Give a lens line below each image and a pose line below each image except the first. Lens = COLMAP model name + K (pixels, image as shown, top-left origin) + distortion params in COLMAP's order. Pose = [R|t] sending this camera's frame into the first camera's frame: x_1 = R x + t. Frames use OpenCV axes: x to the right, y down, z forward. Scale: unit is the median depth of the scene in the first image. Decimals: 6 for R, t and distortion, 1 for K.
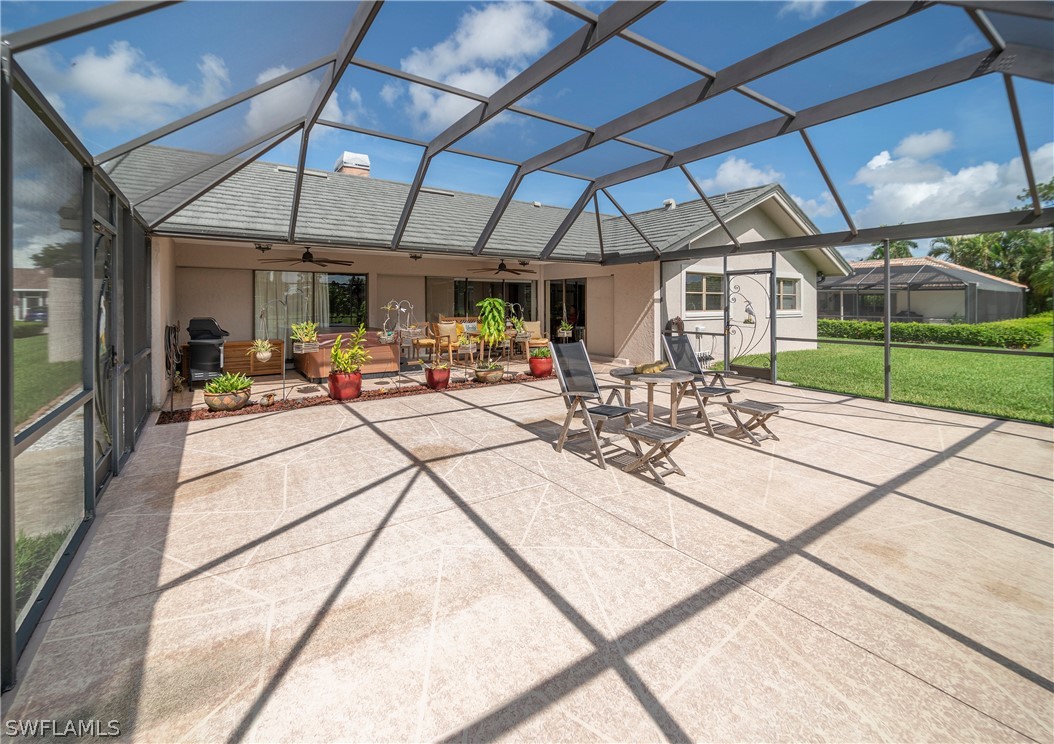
lens RADIAL K [[445.5, 0, 522.9], [0, 445.5, 370.7], [0, 0, 1]] dist [-0.025507, -0.000424]
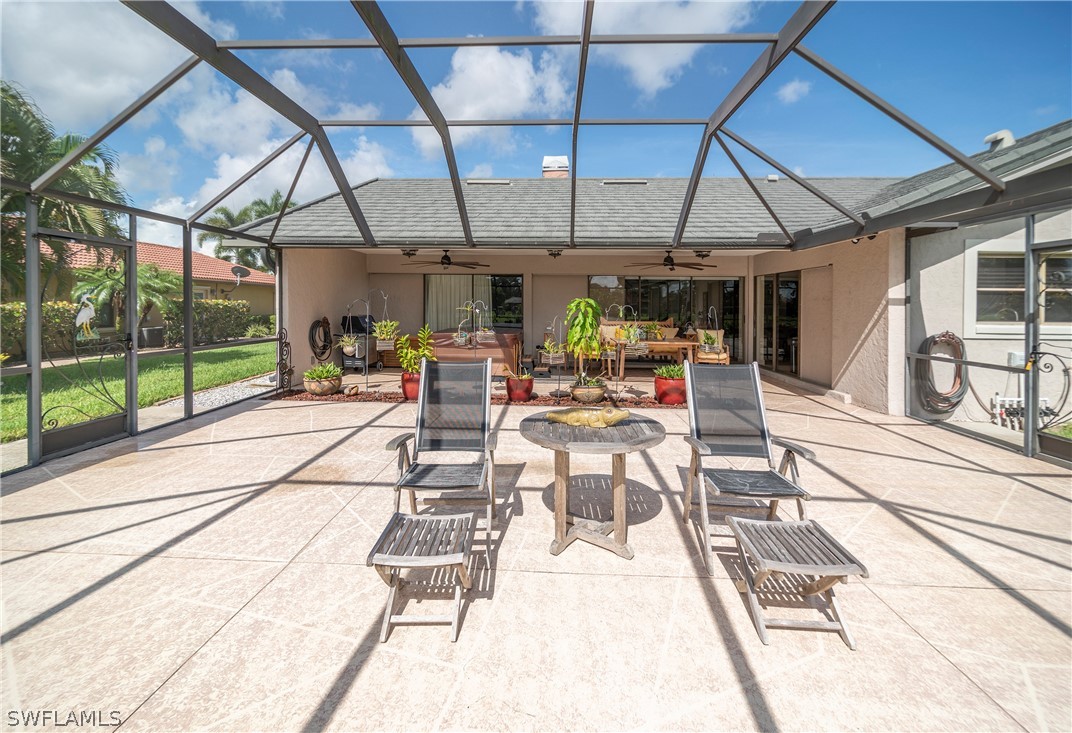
lens RADIAL K [[447.8, 0, 526.8], [0, 447.8, 347.7], [0, 0, 1]] dist [-0.007432, -0.000198]
pose [[0.791381, 0.065843, -0.607767, 0.274558], [-0.099017, 0.994861, -0.021152, -0.035803], [0.603251, 0.076919, 0.793833, 0.227838]]
